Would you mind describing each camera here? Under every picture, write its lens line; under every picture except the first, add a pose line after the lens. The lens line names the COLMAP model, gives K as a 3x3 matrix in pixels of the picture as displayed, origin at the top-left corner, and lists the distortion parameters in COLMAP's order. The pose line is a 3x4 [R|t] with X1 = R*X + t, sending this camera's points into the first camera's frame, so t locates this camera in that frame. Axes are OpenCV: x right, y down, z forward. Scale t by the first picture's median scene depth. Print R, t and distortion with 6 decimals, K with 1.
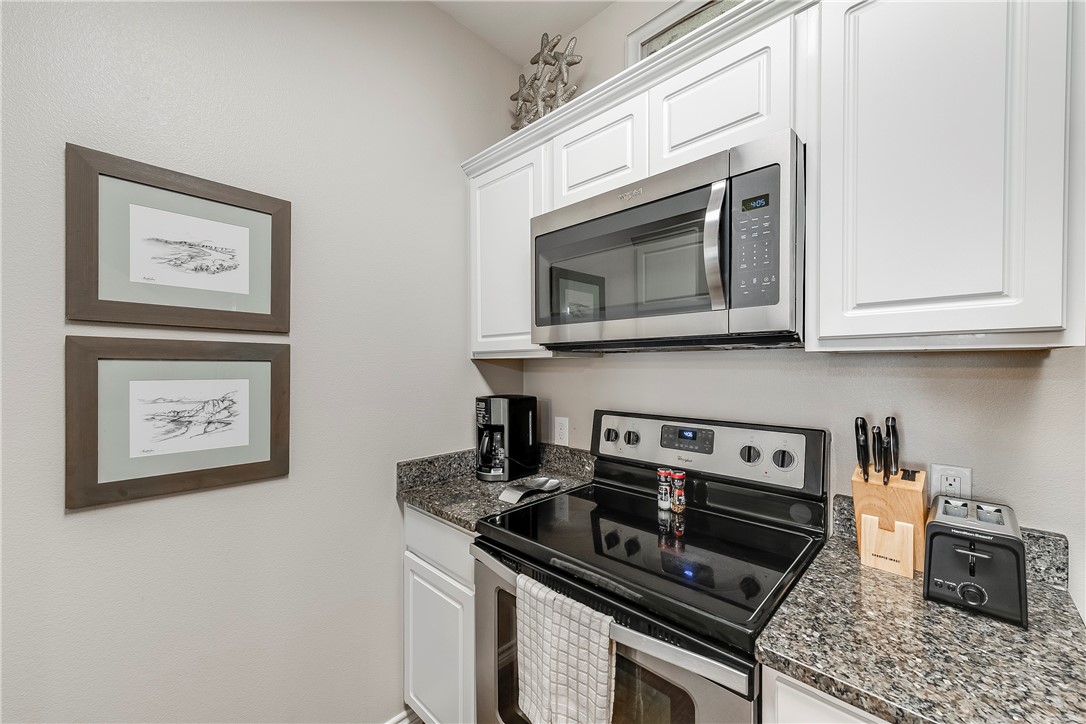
lens RADIAL K [[423.7, 0, 539.2], [0, 423.7, 372.8], [0, 0, 1]] dist [0.004923, 0.000545]
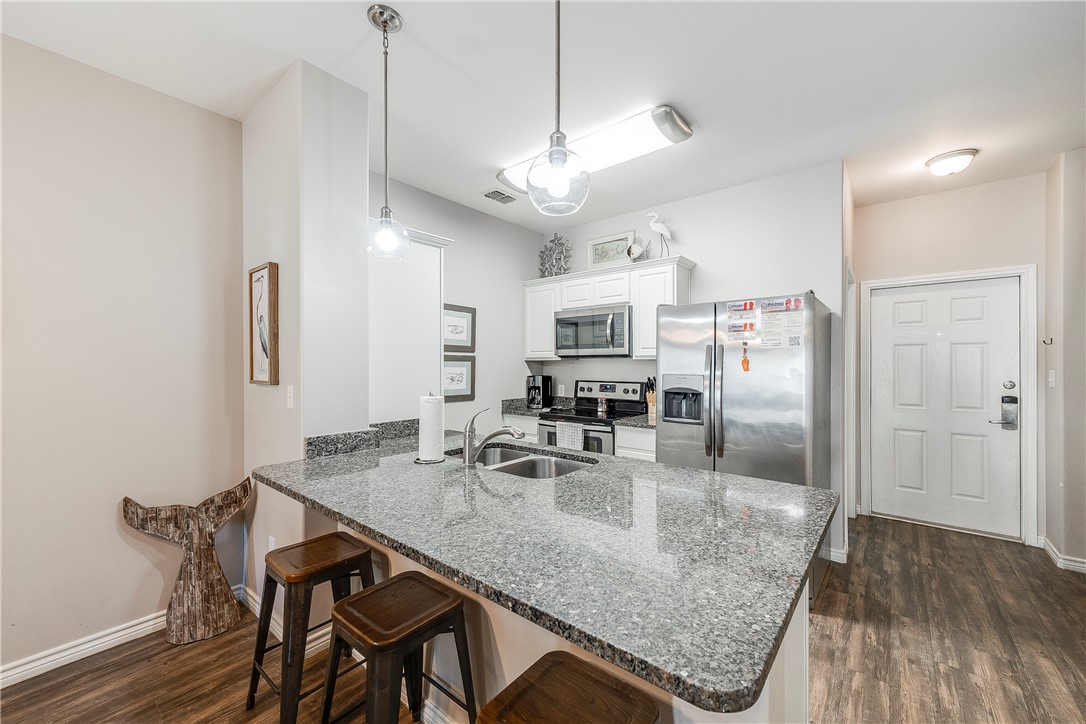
lens RADIAL K [[423.7, 0, 543.5], [0, 423.7, 363.0], [0, 0, 1]] dist [0.004923, 0.000545]
pose [[0.996239, 0.002571, 0.086605, -0.376398], [-0.000866, 0.999805, -0.019718, 0.043465], [-0.086639, 0.019569, 0.996048, -2.037826]]
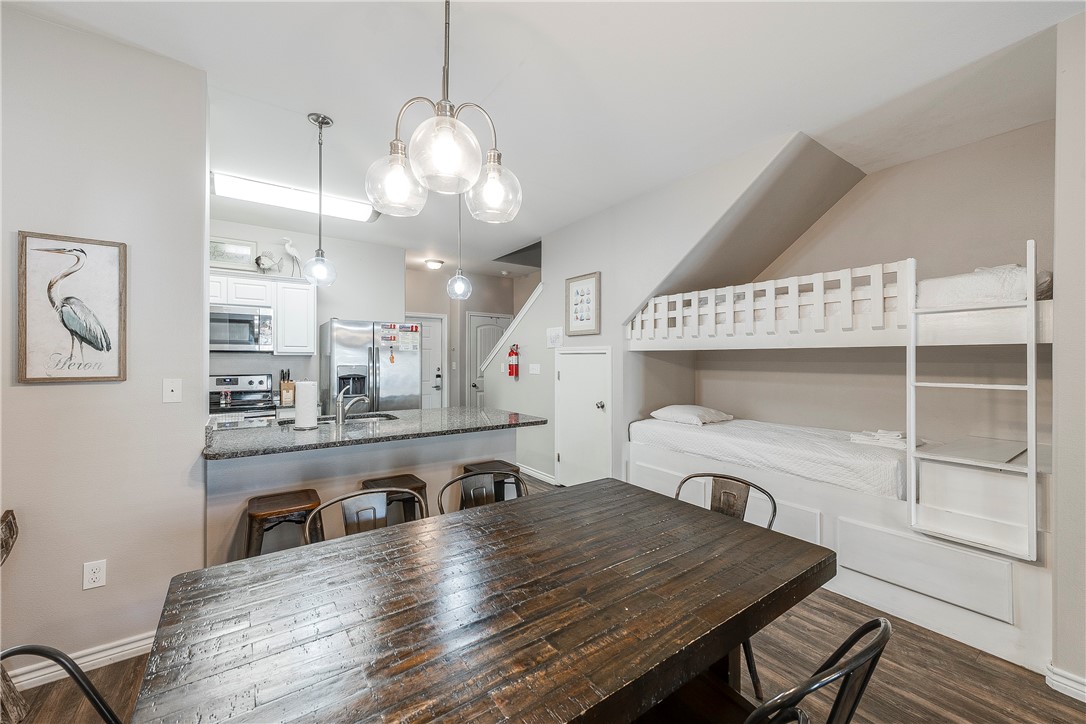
lens RADIAL K [[423.7, 0, 542.0], [0, 423.7, 357.4], [0, 0, 1]] dist [0.004923, 0.000545]
pose [[0.178672, 0.010535, 0.983852, -2.524539], [0.017189, 0.999757, -0.013827, 0.066582], [-0.983759, 0.019382, 0.178448, -2.001500]]
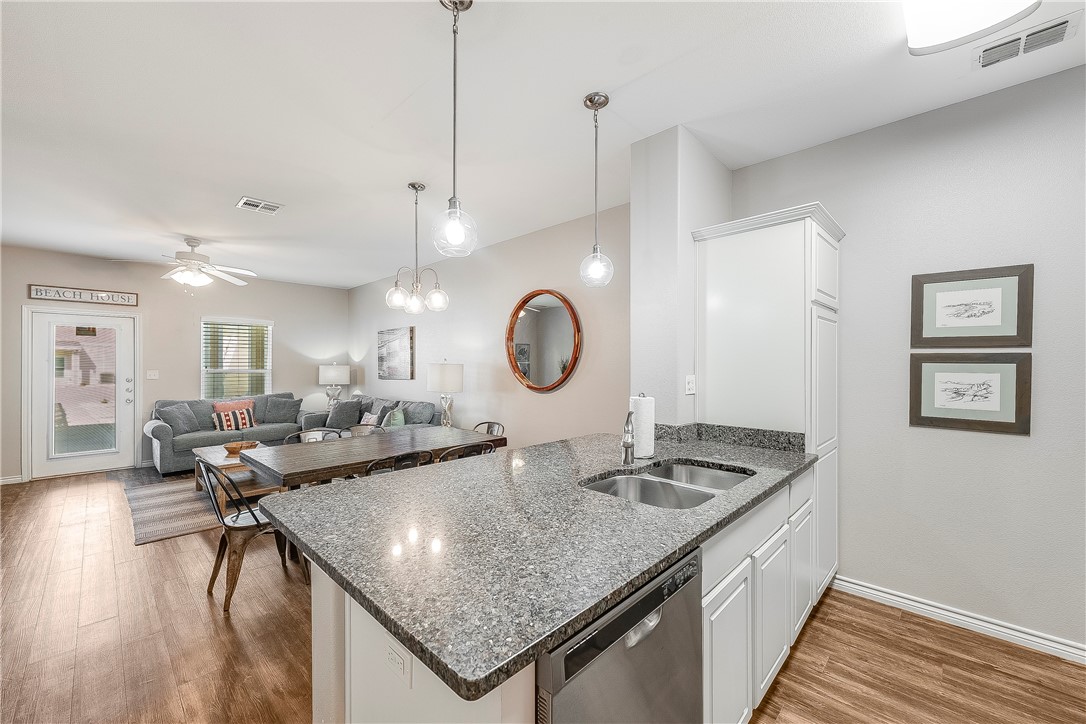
lens RADIAL K [[432.0, 0, 549.2], [0, 432.0, 360.4], [0, 0, 1]] dist [-0.002236, 0.001073]
pose [[0.015460, -0.008996, -0.999840, 1.027111], [-0.023214, 0.999687, -0.009354, 0.019559], [0.999611, 0.023355, 0.015246, -0.854485]]
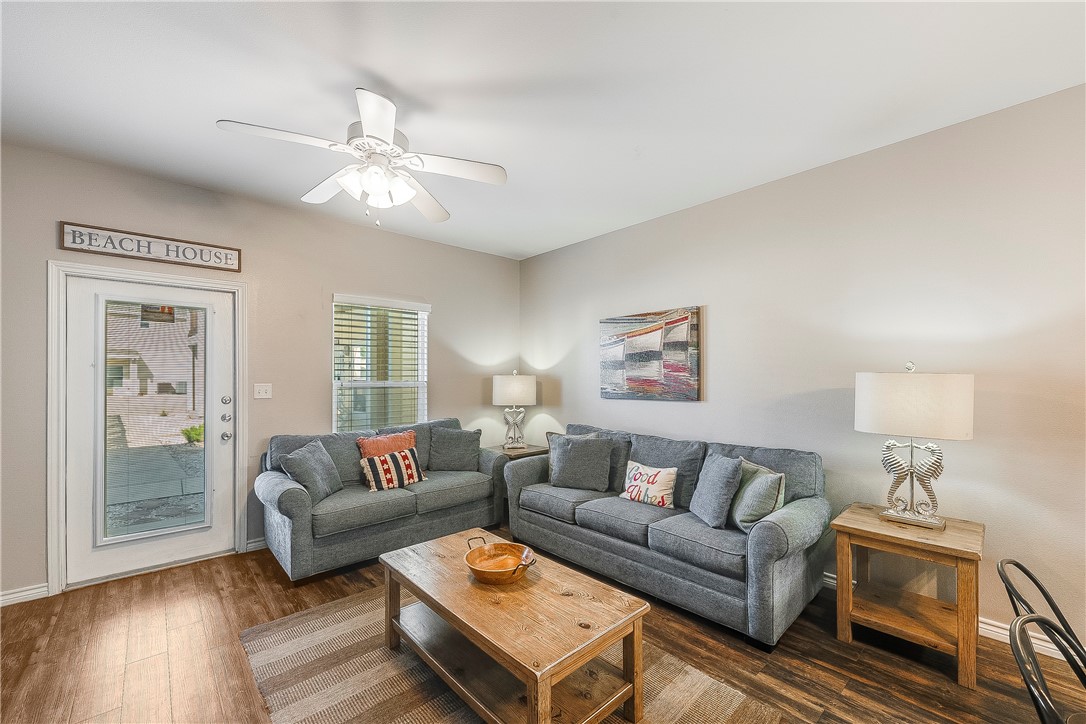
lens RADIAL K [[432.0, 0, 543.1], [0, 432.0, 371.4], [0, 0, 1]] dist [-0.002236, 0.001073]
pose [[-0.056103, -0.006913, -0.998401, -1.095659], [-0.025100, 0.999670, -0.005512, 0.078850], [0.998109, 0.024750, -0.056258, -3.160022]]
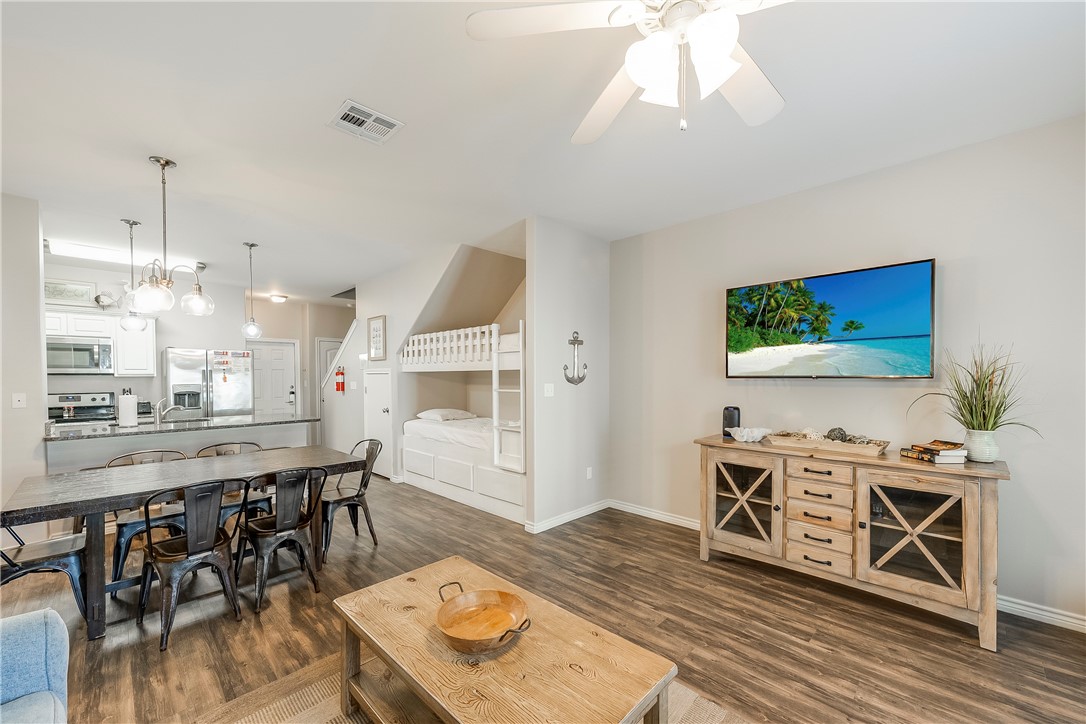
lens RADIAL K [[423.7, 0, 547.3], [0, 423.7, 384.3], [0, 0, 1]] dist [0.004923, 0.000545]
pose [[-0.006534, -0.014767, 0.999870, -3.809310], [0.026794, 0.999529, 0.014937, 0.091118], [-0.999620, 0.026888, -0.006135, -3.538427]]
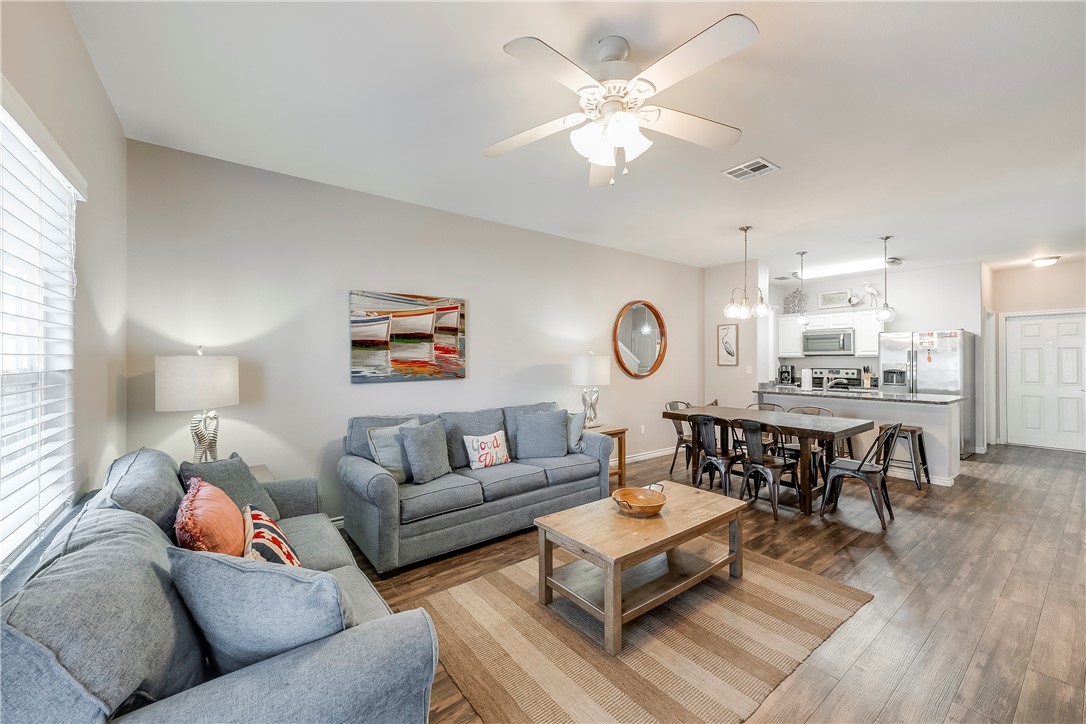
lens RADIAL K [[423.7, 0, 542.2], [0, 423.7, 354.5], [0, 0, 1]] dist [0.004923, 0.000545]
pose [[0.989292, 0.004489, -0.145881, -2.816615], [-0.008958, 0.999510, -0.029989, 0.137353], [0.145675, 0.030975, 0.988847, -5.428733]]
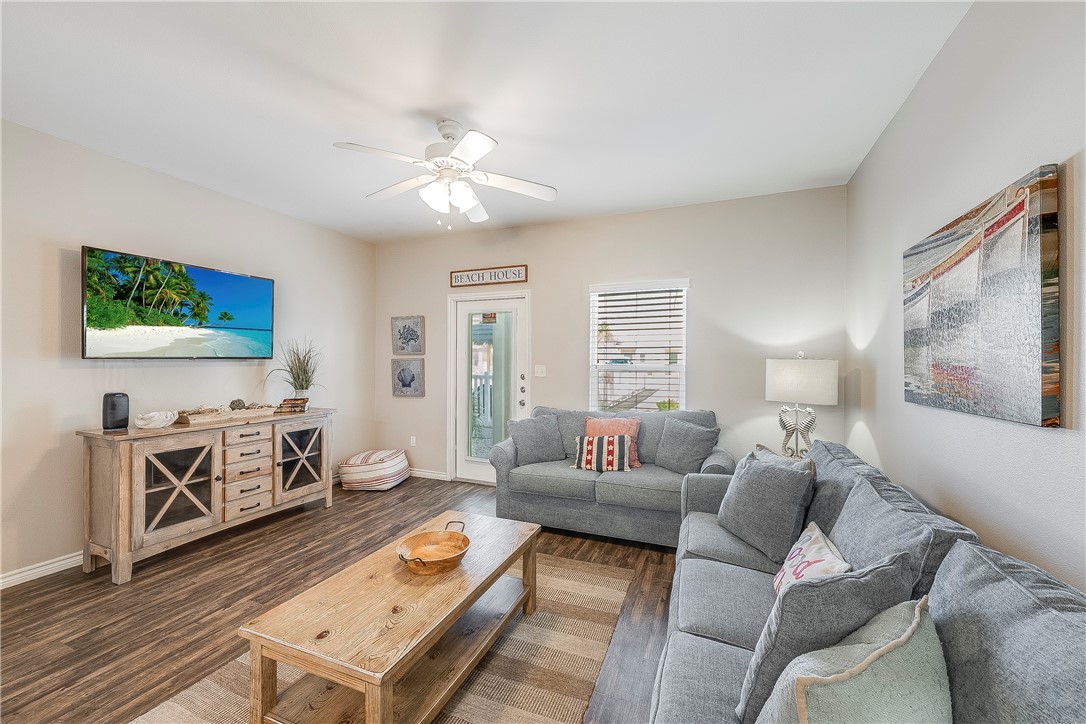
lens RADIAL K [[432.0, 0, 536.9], [0, 432.0, 361.5], [0, 0, 1]] dist [-0.002236, 0.001073]
pose [[-0.932704, 0.004011, -0.360621, -2.433719], [-0.007121, 0.999538, 0.029534, 0.053652], [0.360573, 0.030114, -0.932245, -1.836425]]
